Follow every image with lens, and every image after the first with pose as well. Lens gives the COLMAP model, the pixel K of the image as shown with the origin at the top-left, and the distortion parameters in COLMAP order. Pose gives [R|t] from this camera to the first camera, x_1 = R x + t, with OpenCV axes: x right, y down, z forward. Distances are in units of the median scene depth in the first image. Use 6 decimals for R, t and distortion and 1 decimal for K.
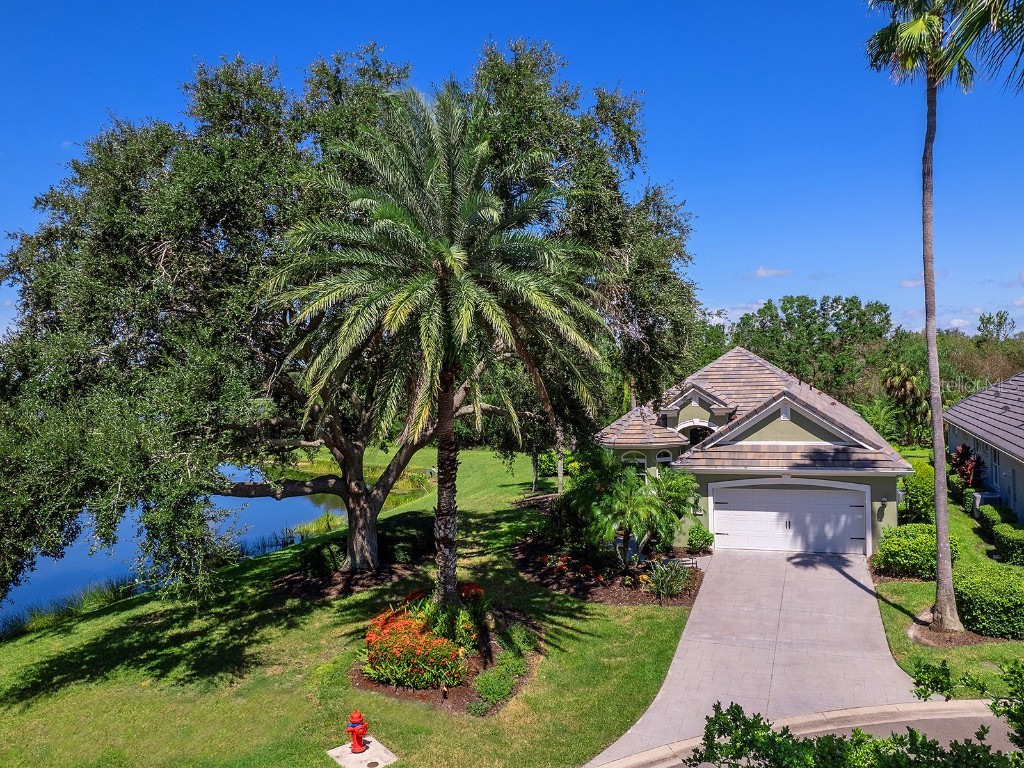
lens RADIAL K [[767.1, 0, 513.7], [0, 767.1, 386.2], [0, 0, 1]] dist [-0.066397, 0.049798]
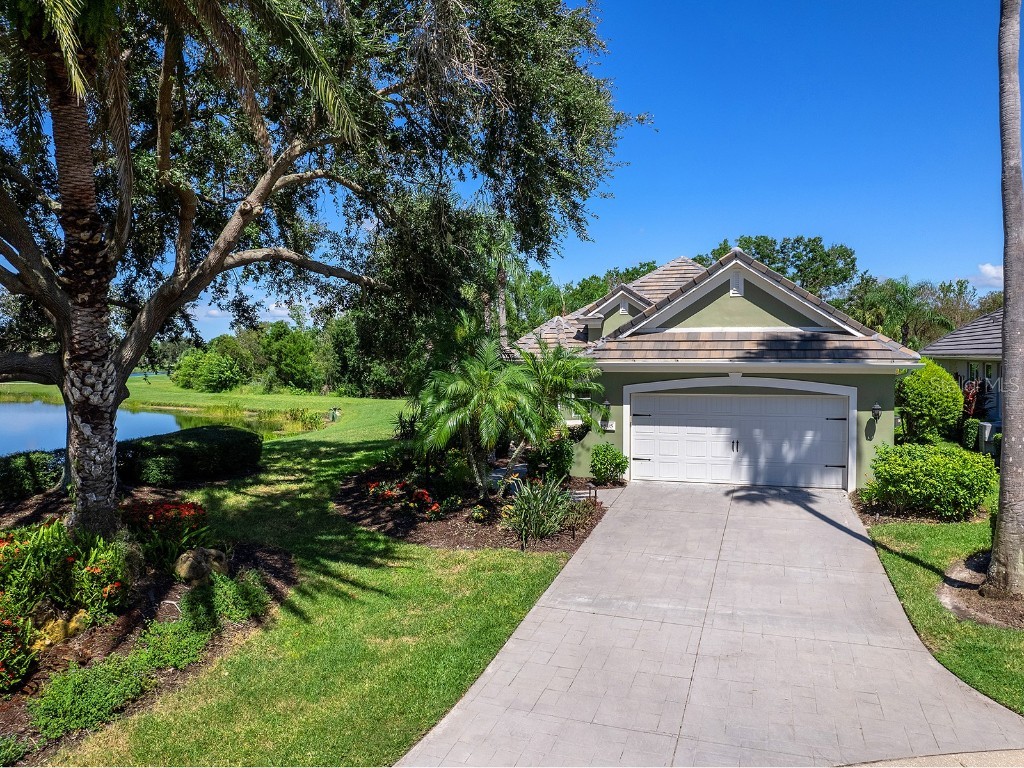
lens RADIAL K [[699.6, 0, 518.1], [0, 699.6, 407.7], [0, 0, 1]] dist [-0.055682, 0.038193]
pose [[0.999069, 0.023348, 0.036271, 0.160836], [-0.024798, 0.998889, 0.040065, 0.146621], [-0.035296, -0.040927, 0.998539, 0.432787]]
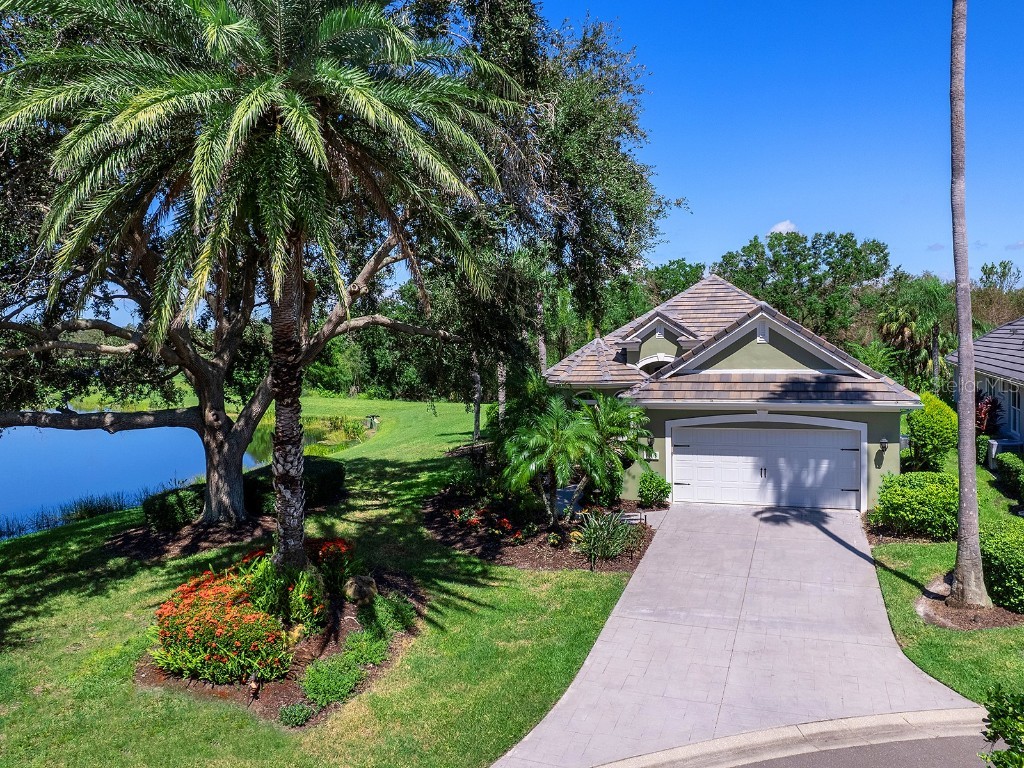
lens RADIAL K [[767.1, 0, 509.8], [0, 767.1, 386.5], [0, 0, 1]] dist [-0.066397, 0.049798]
pose [[0.999944, 0.007504, 0.007496, 0.099609], [-0.007808, 0.999113, 0.041372, 0.069510], [-0.007179, -0.041428, 0.999116, 0.232772]]
